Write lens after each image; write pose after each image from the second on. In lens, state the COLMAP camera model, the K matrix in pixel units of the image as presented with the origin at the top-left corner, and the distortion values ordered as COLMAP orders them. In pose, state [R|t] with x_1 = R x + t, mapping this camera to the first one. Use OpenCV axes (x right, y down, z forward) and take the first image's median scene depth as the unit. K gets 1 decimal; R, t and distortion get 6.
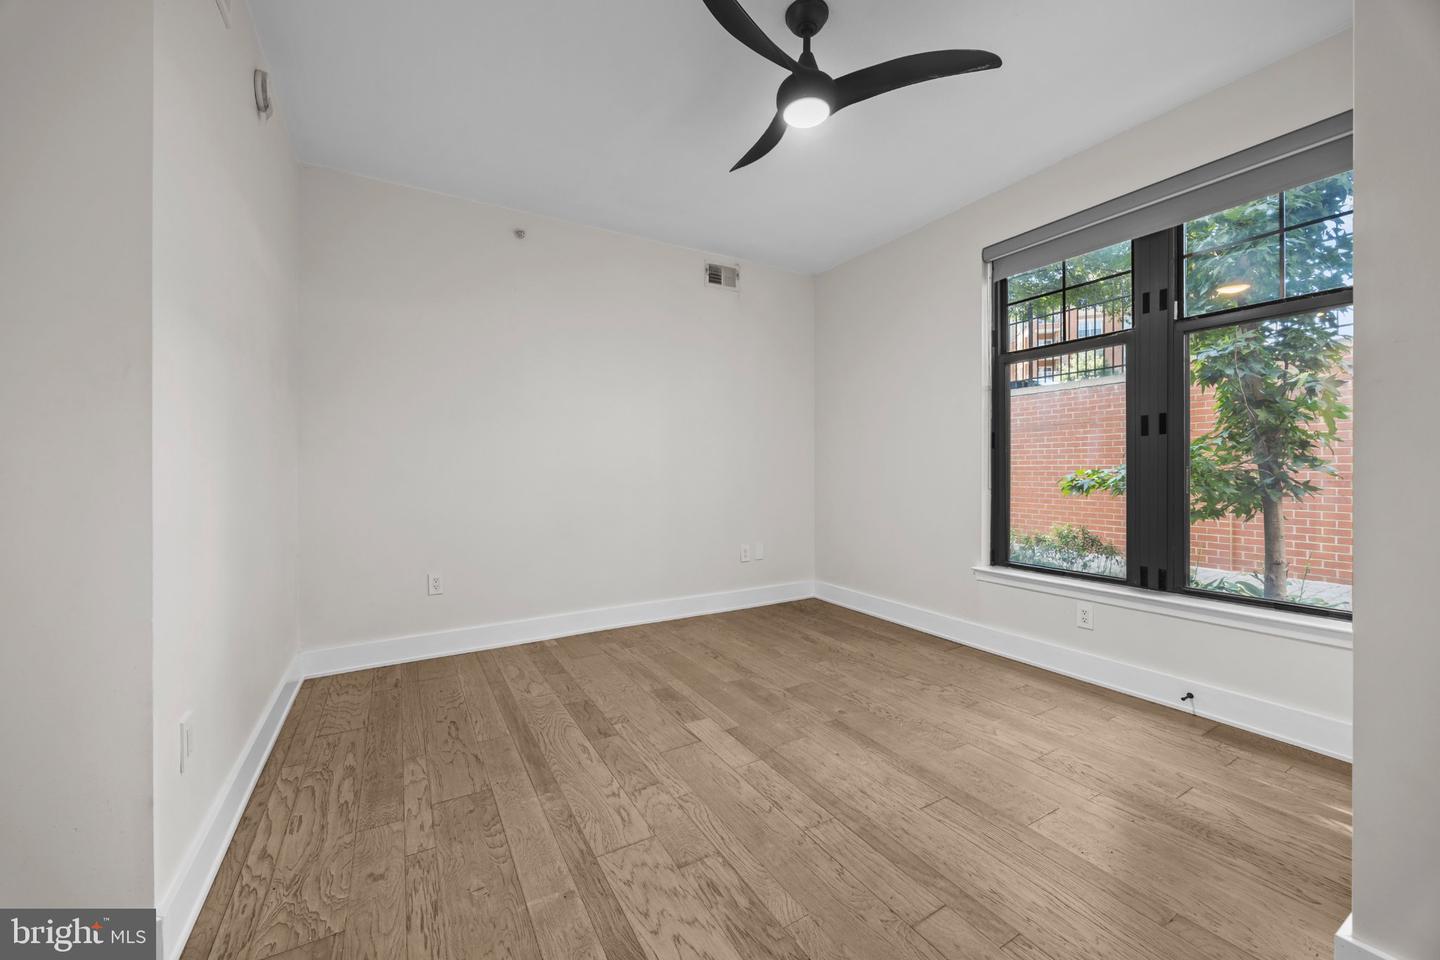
lens RADIAL K [[554.5, 0, 720.0], [0, 554.5, 472.1], [0, 0, 1]] dist [-0.002641, -0.000342]
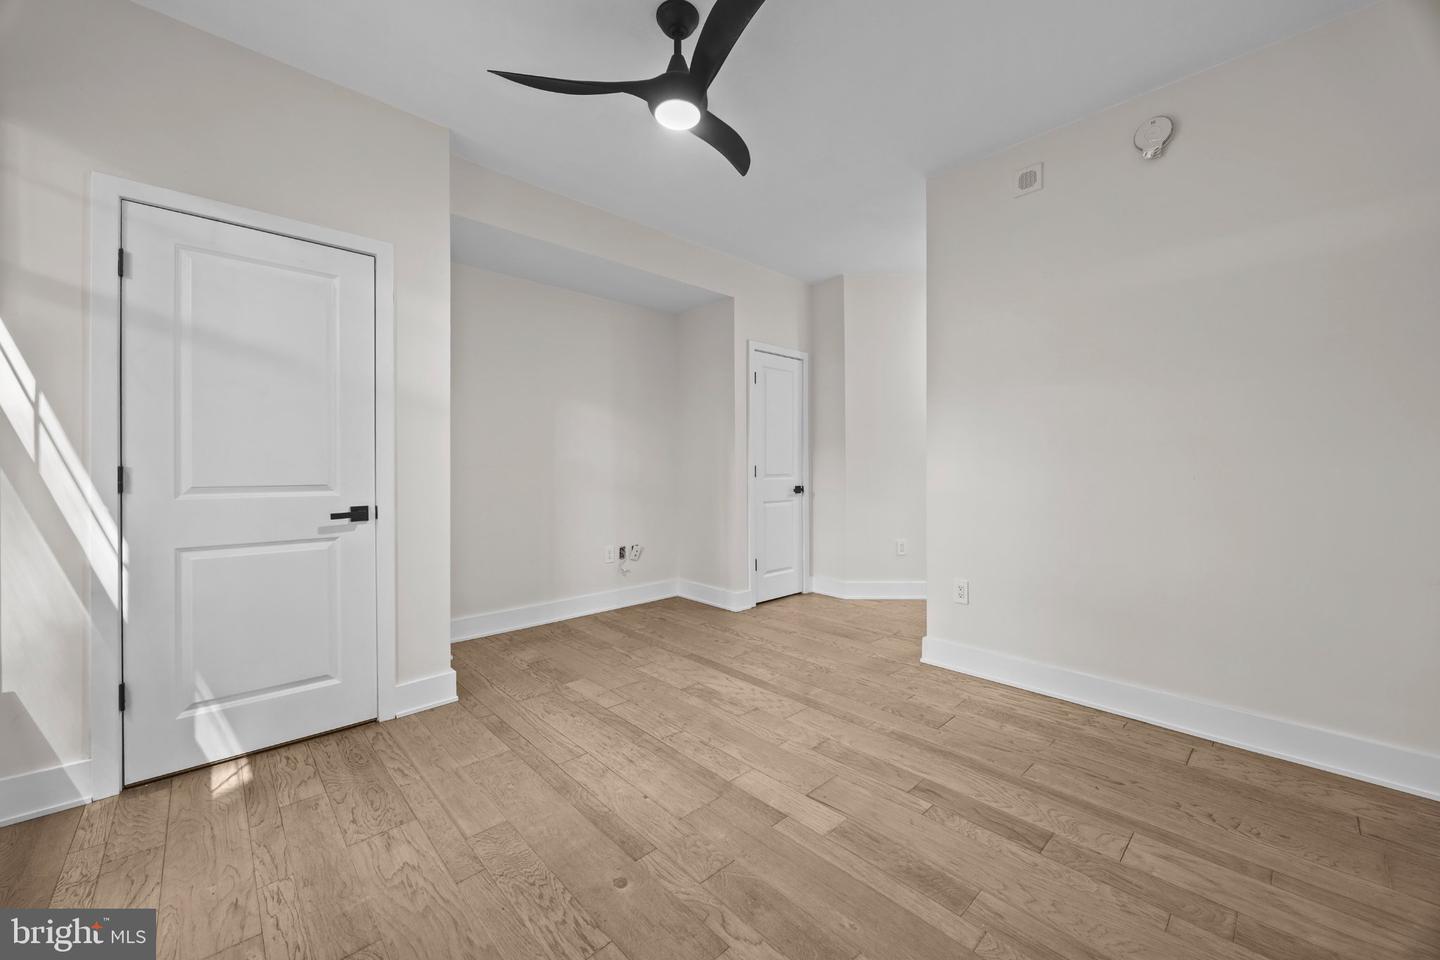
lens RADIAL K [[554.5, 0, 720.8], [0, 554.5, 472.7], [0, 0, 1]] dist [-0.002641, -0.000342]
pose [[-0.975369, 0.009634, -0.220367, 0.295423], [0.006607, 0.999873, 0.014471, -0.014597], [0.220479, 0.012658, -0.975310, 1.945374]]
